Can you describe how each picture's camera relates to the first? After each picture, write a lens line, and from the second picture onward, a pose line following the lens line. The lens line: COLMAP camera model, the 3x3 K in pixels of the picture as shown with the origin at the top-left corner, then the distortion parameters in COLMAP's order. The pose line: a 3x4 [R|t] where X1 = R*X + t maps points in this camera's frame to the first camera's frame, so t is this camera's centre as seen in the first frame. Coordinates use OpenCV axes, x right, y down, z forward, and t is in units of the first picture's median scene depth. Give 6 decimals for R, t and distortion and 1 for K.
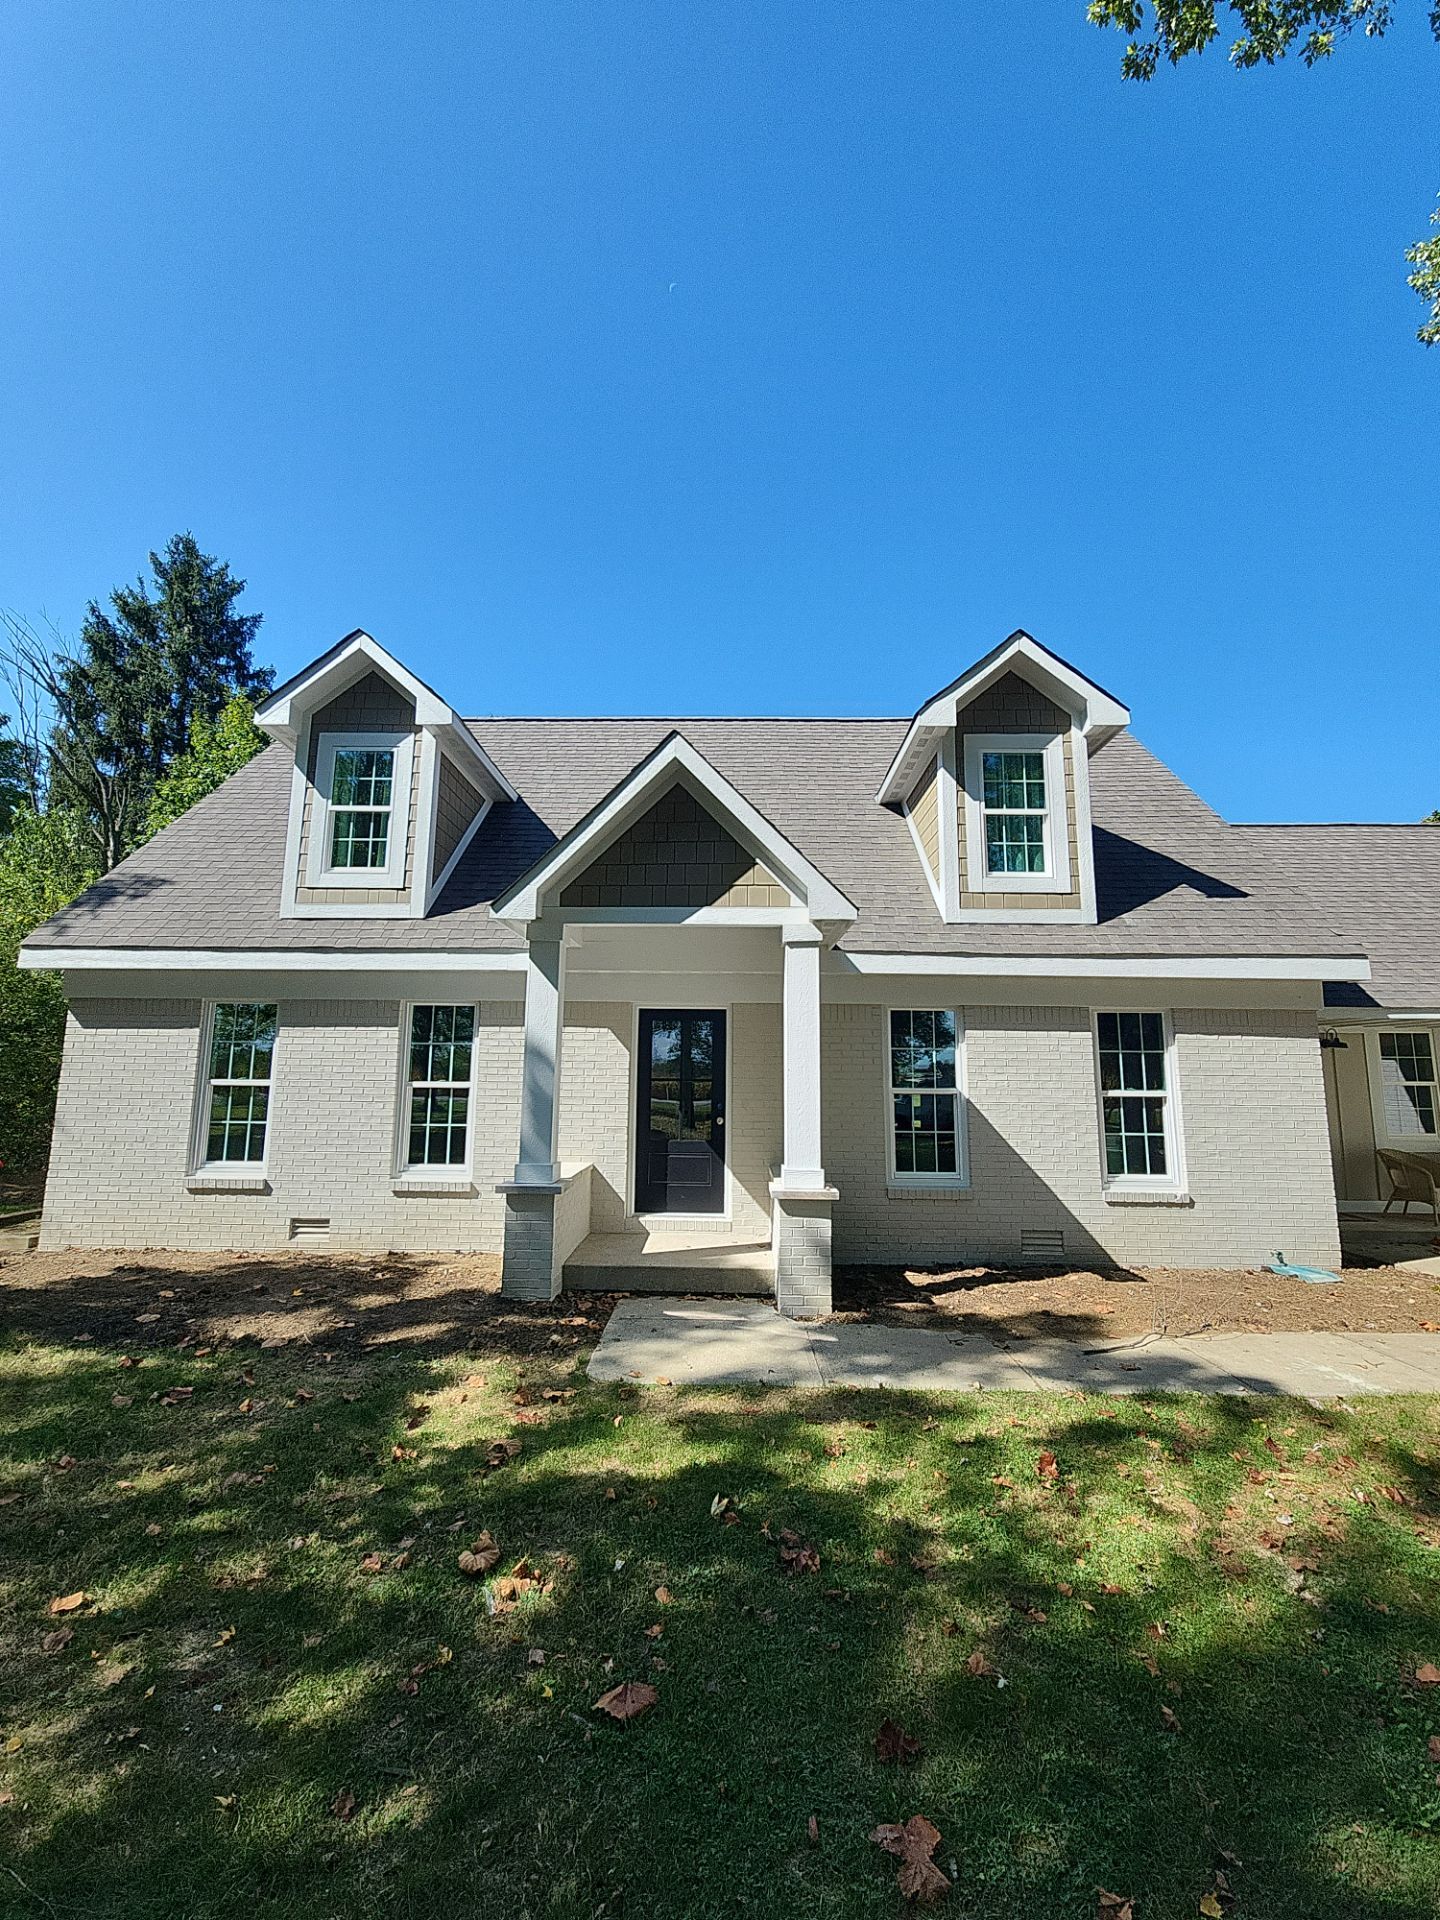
lens RADIAL K [[776.3, 0, 721.0], [0, 776.3, 963.5], [0, 0, 1]] dist [-0.001062, -0.000033]
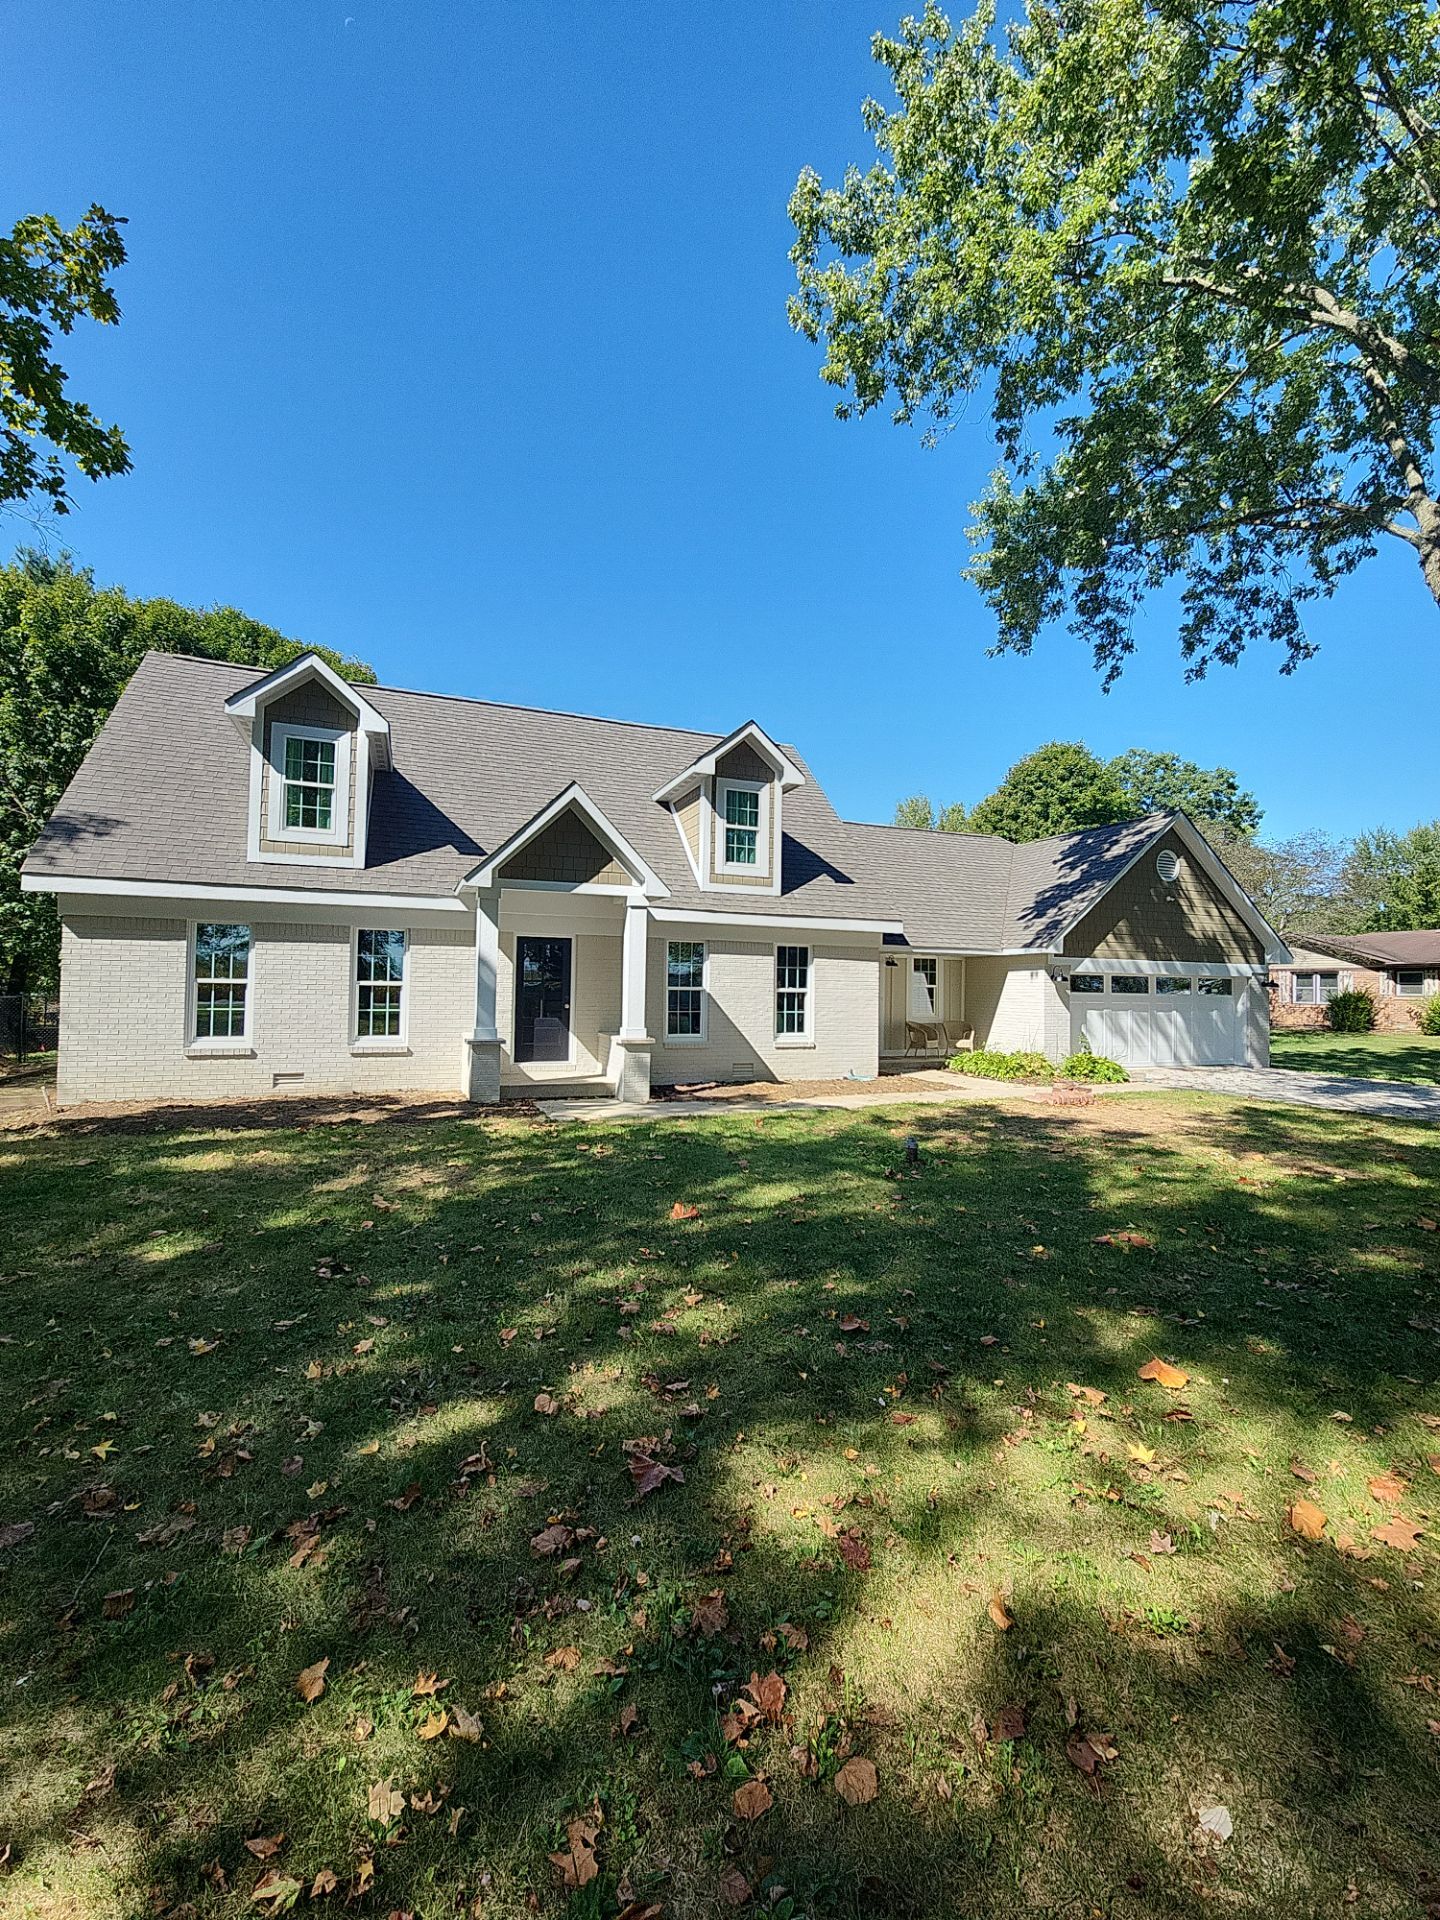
lens RADIAL K [[776.3, 0, 719.8], [0, 776.3, 959.4], [0, 0, 1]] dist [-0.001062, -0.000033]
pose [[0.920216, 0.017779, 0.391007, -0.342555], [-0.063437, 0.992535, 0.104165, -0.084585], [-0.386236, -0.120658, 0.914474, -0.602176]]
